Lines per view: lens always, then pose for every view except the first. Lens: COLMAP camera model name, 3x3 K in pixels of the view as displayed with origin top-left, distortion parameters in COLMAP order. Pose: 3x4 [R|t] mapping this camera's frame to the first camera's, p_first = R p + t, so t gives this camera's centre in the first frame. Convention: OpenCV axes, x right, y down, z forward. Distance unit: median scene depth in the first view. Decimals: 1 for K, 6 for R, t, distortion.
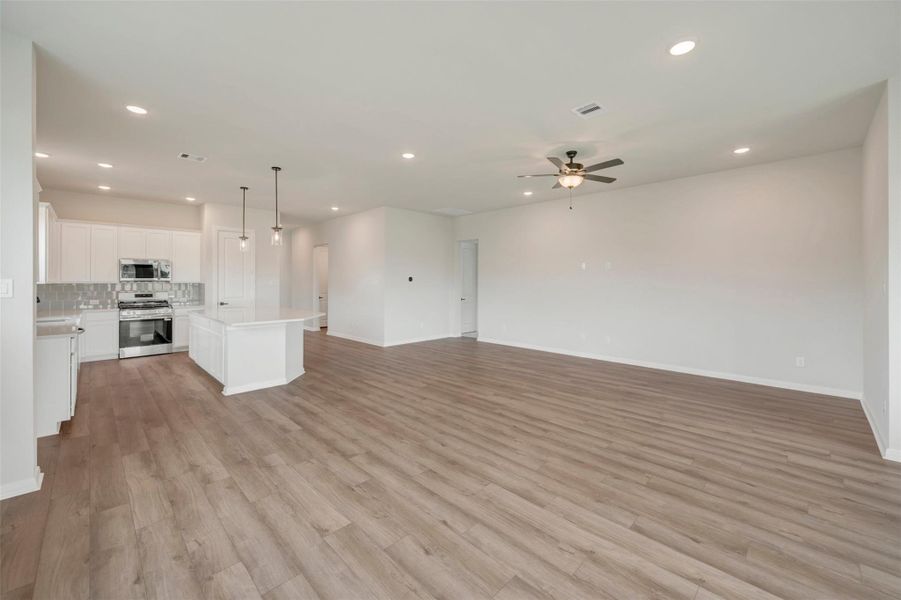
lens RADIAL K [[358.5, 0, 455.8], [0, 358.5, 288.0], [0, 0, 1]] dist [-0.001535, -0.000070]
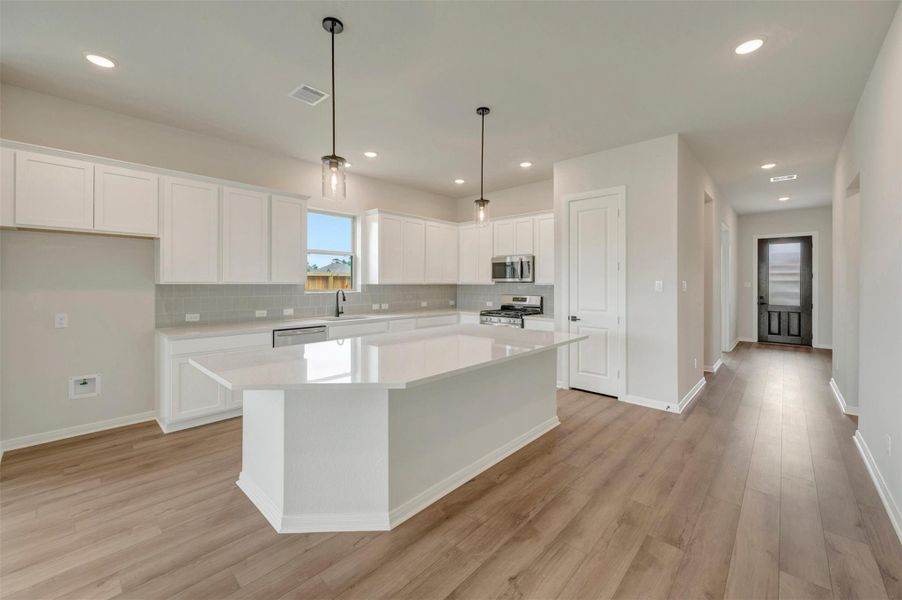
lens RADIAL K [[358.9, 0, 456.3], [0, 358.9, 288.0], [0, 0, 1]] dist [-0.001535, -0.000070]
pose [[0.036528, 0.014418, -0.999229, -0.082480], [-0.021872, 0.999668, 0.013625, -0.027283], [0.999093, 0.021358, 0.036832, 1.656629]]
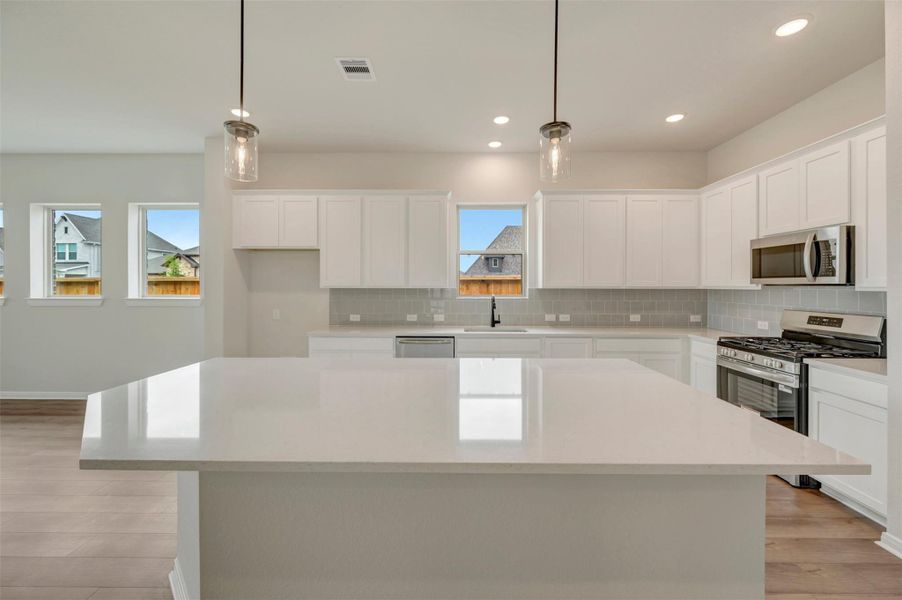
lens RADIAL K [[358.9, 0, 456.3], [0, 358.9, 288.0], [0, 0, 1]] dist [-0.001535, -0.000070]
pose [[-0.720671, 0.002541, -0.693273, -0.598493], [-0.014875, 0.999706, 0.019127, -0.034986], [0.693118, 0.024097, -0.720421, 2.020815]]
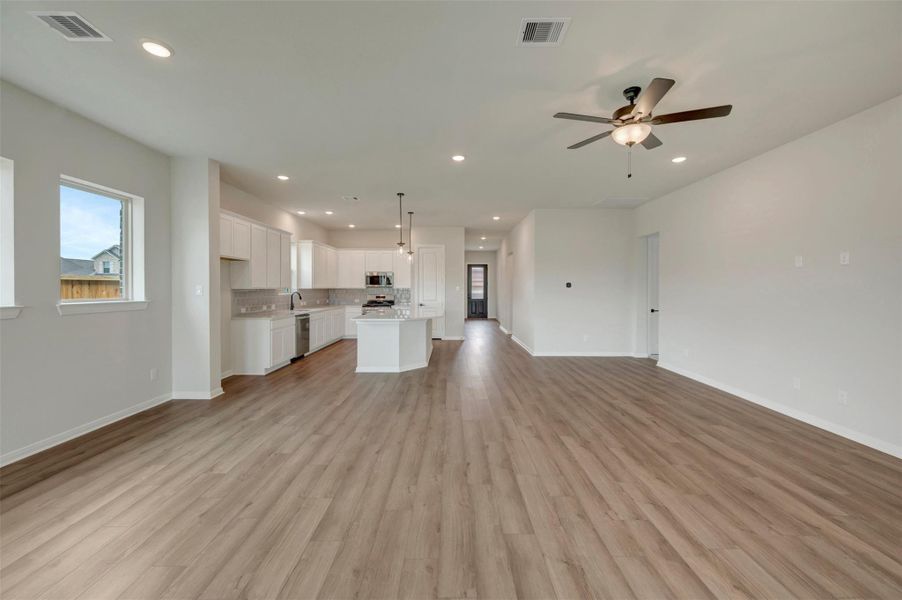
lens RADIAL K [[358.9, 0, 456.3], [0, 358.9, 288.0], [0, 0, 1]] dist [-0.001535, -0.000070]
pose [[0.710247, 0.000679, -0.703953, 0.714155], [-0.014192, 0.999810, -0.013354, -0.001633], [0.703810, 0.019475, 0.710121, 0.391553]]
